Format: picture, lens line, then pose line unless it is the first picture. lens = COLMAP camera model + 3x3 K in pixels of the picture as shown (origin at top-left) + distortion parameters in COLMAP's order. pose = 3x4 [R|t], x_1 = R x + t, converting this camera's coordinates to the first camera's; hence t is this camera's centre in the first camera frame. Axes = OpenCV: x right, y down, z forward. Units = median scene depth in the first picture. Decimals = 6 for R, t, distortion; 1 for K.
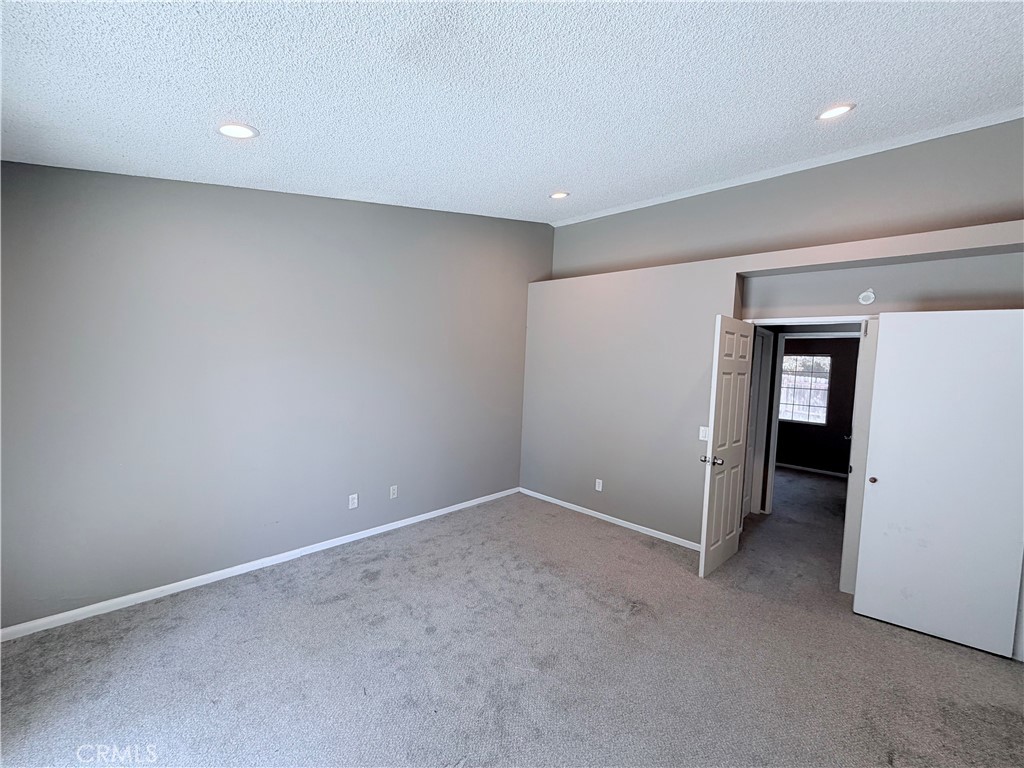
lens RADIAL K [[408.0, 0, 510.4], [0, 408.0, 386.8], [0, 0, 1]] dist [0.000496, -0.000175]
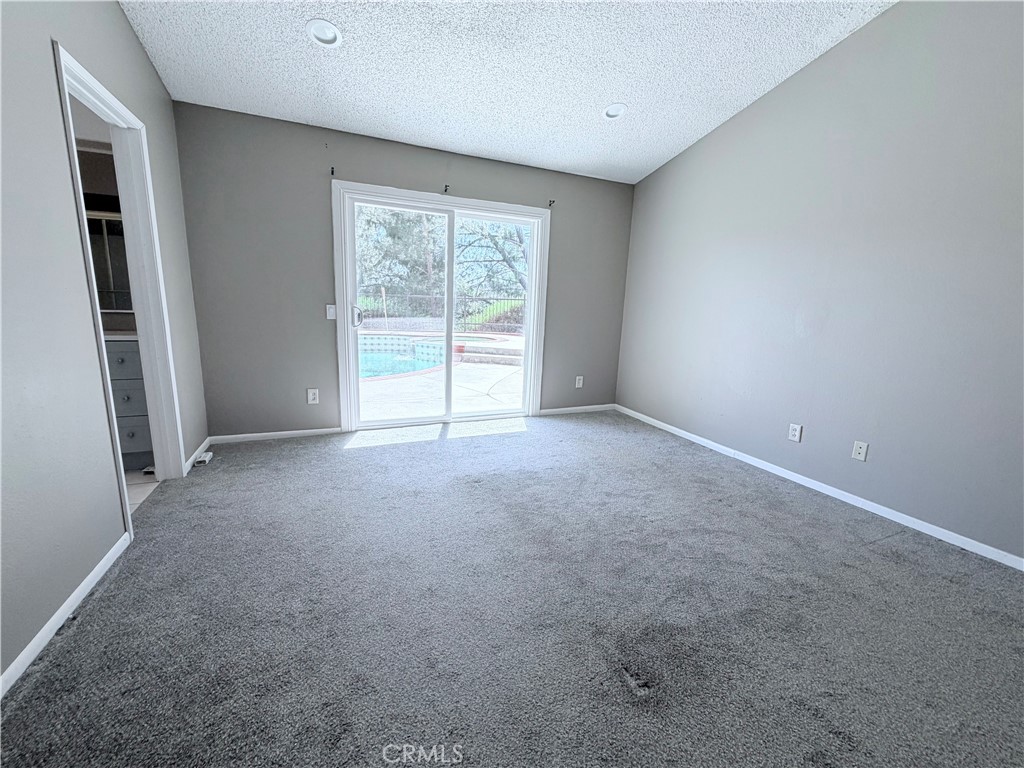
lens RADIAL K [[408.0, 0, 511.7], [0, 408.0, 384.0], [0, 0, 1]] dist [0.000496, -0.000175]
pose [[-0.402862, 0.111897, -0.908395, 0.693229], [-0.098988, 0.981350, 0.164783, 0.118615], [0.909892, 0.156305, -0.384272, 0.905618]]
